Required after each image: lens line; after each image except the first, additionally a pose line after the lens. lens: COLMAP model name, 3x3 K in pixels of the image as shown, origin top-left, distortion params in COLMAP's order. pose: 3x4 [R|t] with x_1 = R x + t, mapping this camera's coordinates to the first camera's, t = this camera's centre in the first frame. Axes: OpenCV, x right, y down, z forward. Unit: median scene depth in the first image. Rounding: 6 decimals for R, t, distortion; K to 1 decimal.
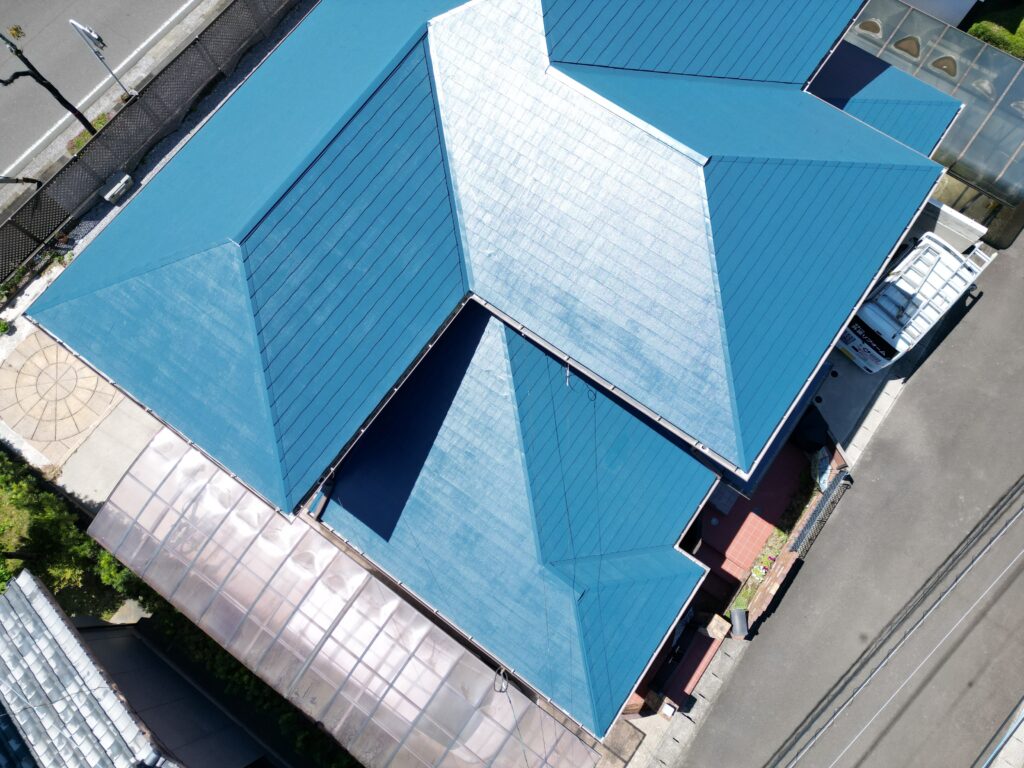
lens RADIAL K [[725.5, 0, 511.9], [0, 725.5, 383.4], [0, 0, 1]] dist [0.026728, -0.001844]
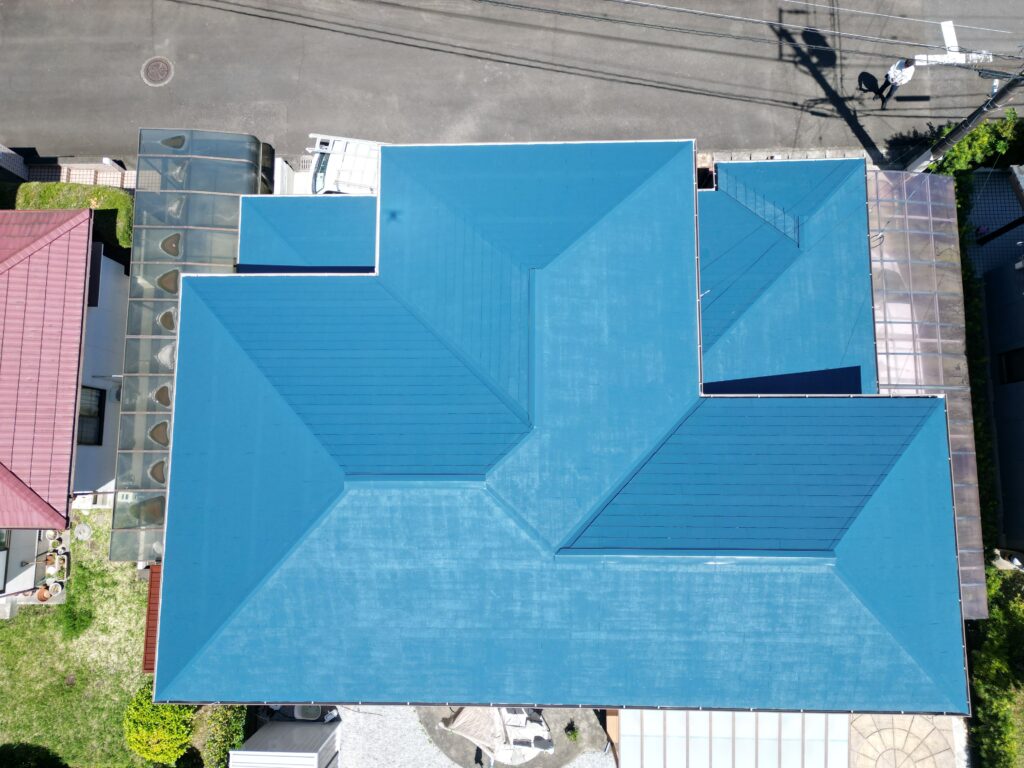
lens RADIAL K [[725.5, 0, 513.8], [0, 725.5, 384.7], [0, 0, 1]] dist [0.026728, -0.001844]
pose [[-0.583084, -0.799219, 0.145816, -0.025806], [0.792318, -0.519755, 0.319512, -0.508169], [-0.179571, 0.301835, 0.936296, -0.038532]]
